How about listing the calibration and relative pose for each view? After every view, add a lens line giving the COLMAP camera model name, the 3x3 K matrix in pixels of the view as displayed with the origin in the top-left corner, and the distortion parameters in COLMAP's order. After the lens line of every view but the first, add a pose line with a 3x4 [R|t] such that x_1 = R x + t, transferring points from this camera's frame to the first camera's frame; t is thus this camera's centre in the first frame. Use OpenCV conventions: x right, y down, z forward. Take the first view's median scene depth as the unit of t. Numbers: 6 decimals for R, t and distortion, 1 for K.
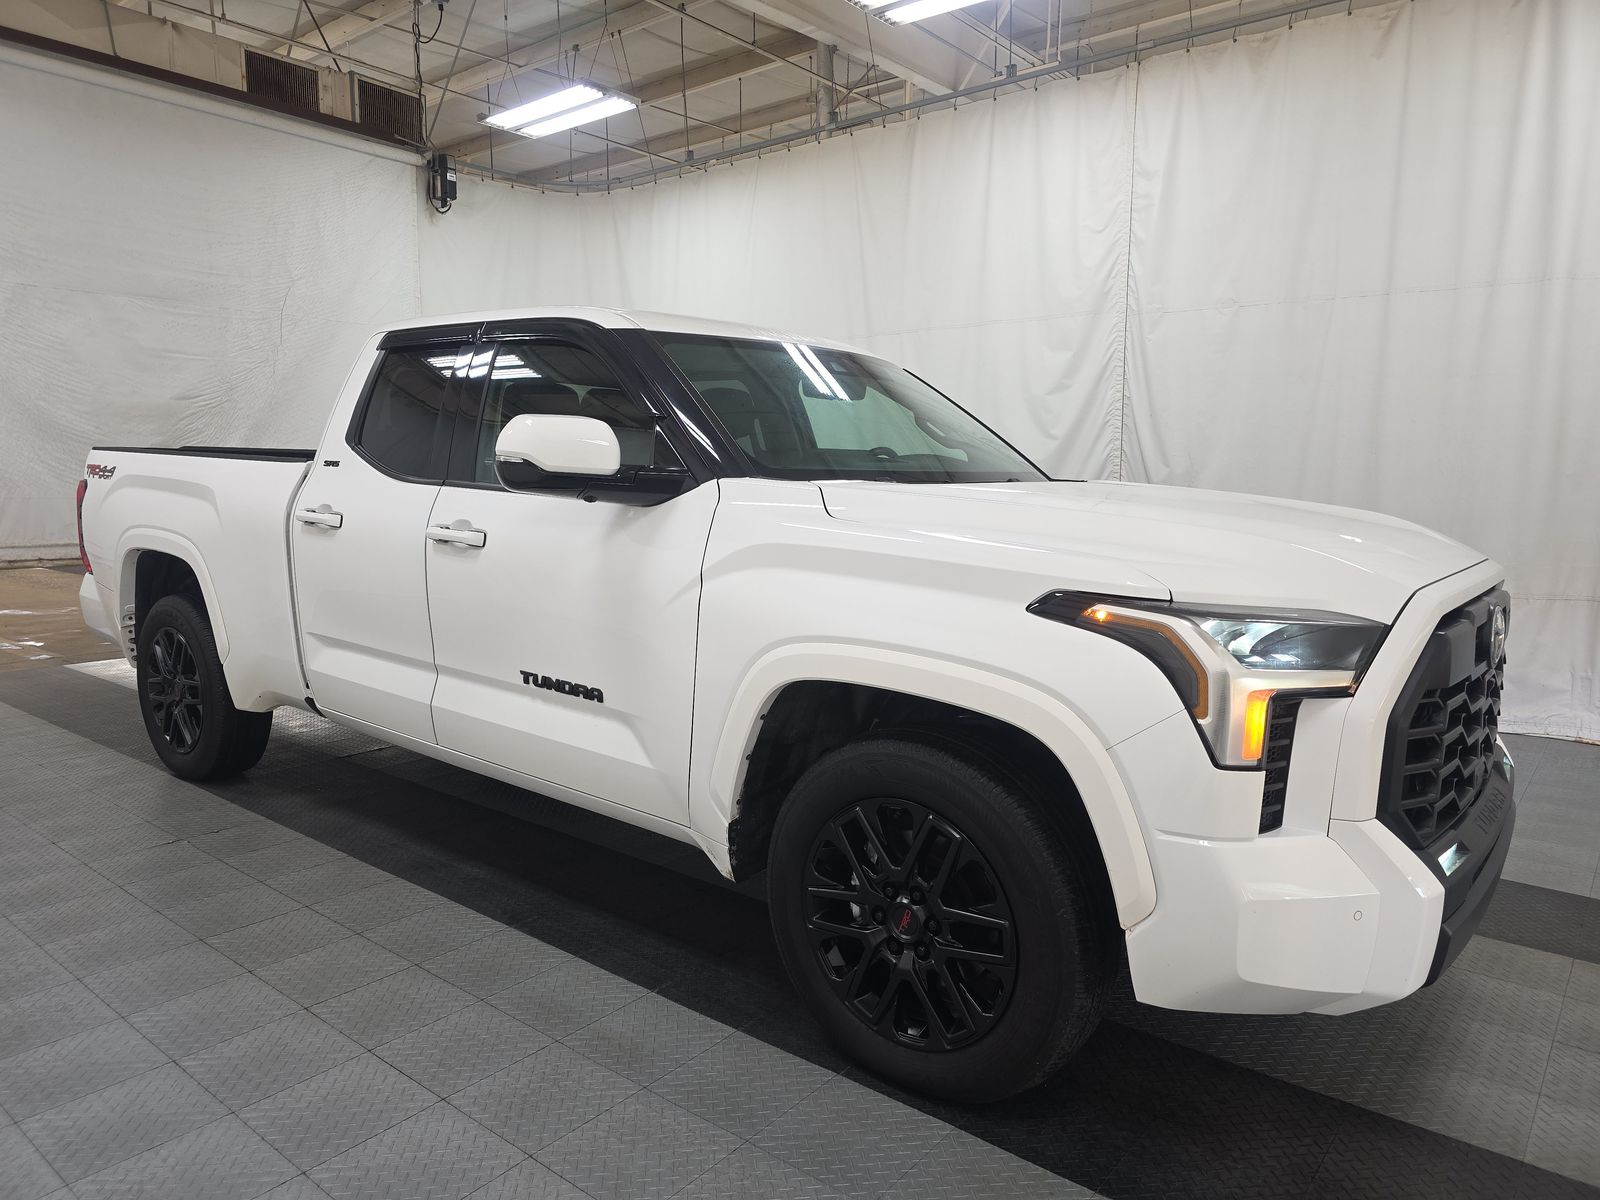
lens RADIAL K [[1080.6, 0, 792.7], [0, 1080.6, 597.7], [0, 0, 1]] dist [0.038548, -0.013545]
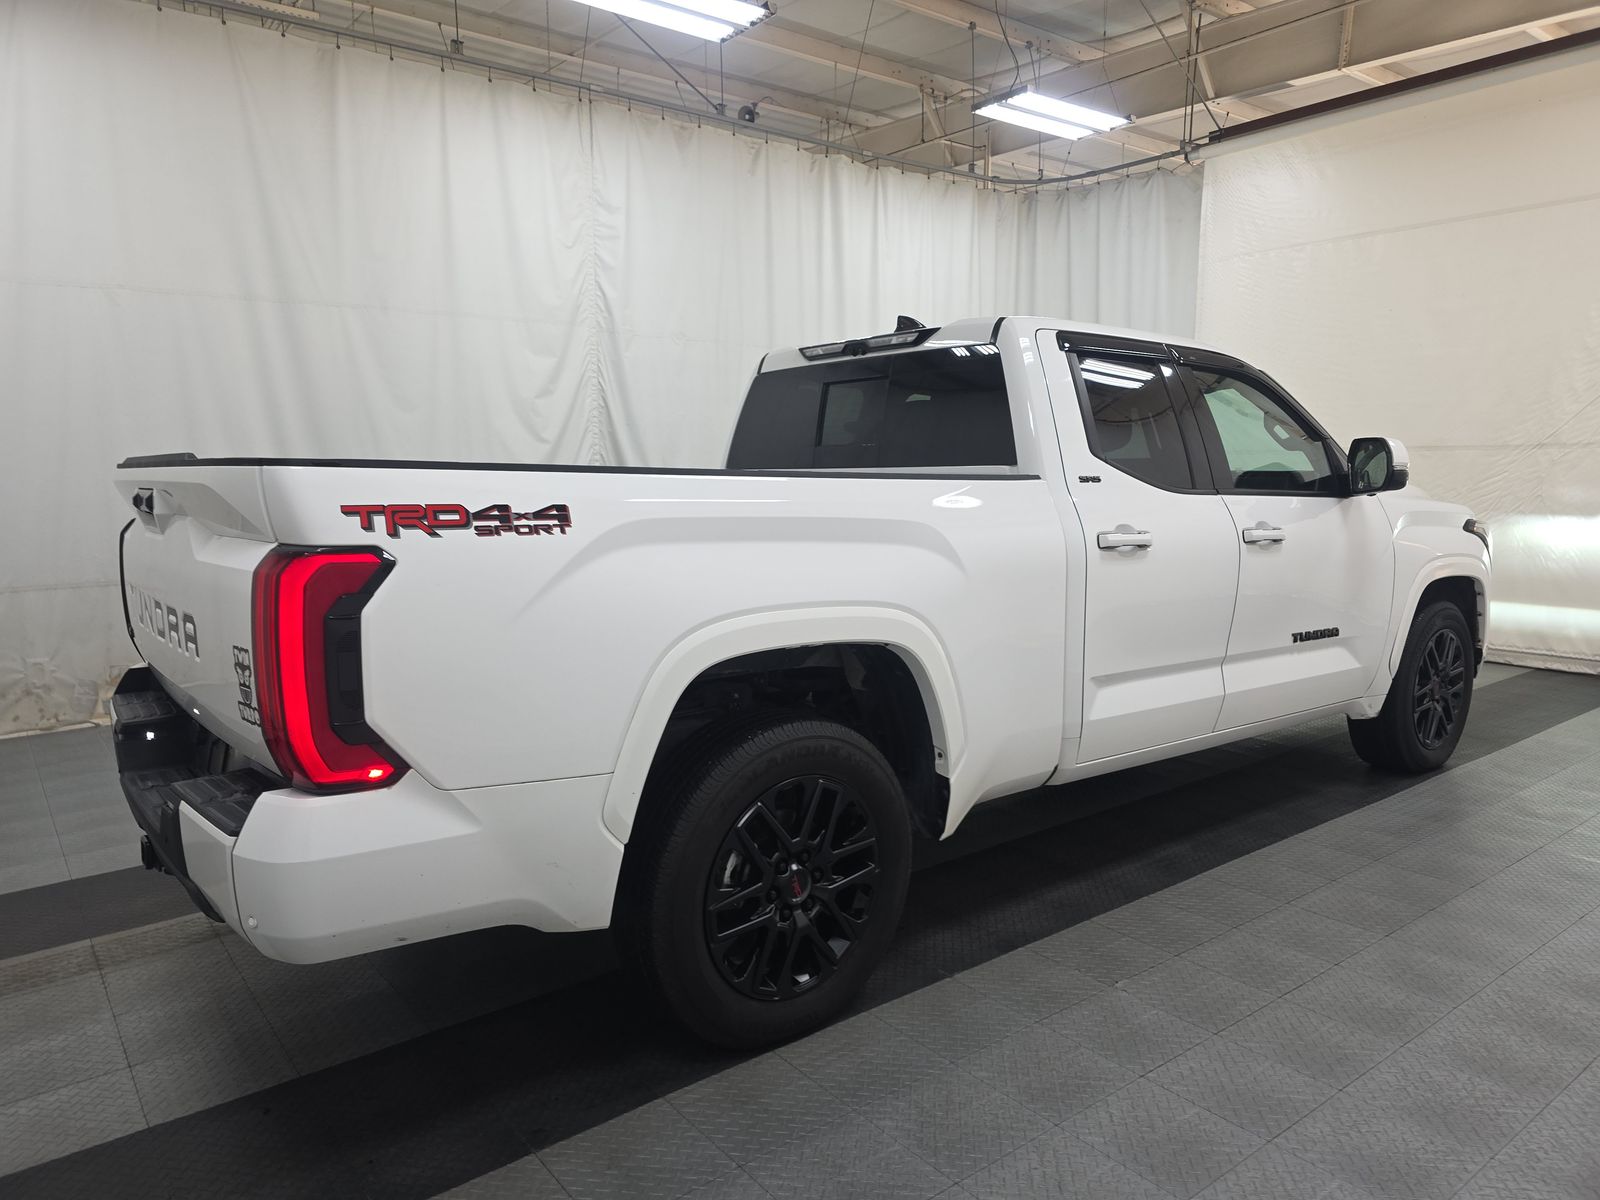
lens RADIAL K [[1080.6, 0, 810.9], [0, 1080.6, 591.2], [0, 0, 1]] dist [0.038548, -0.013545]
pose [[0.218636, -0.123829, 0.967918, -0.957698], [0.124658, 0.987333, 0.098154, -0.106770], [-0.967811, 0.099199, 0.231303, 0.739865]]
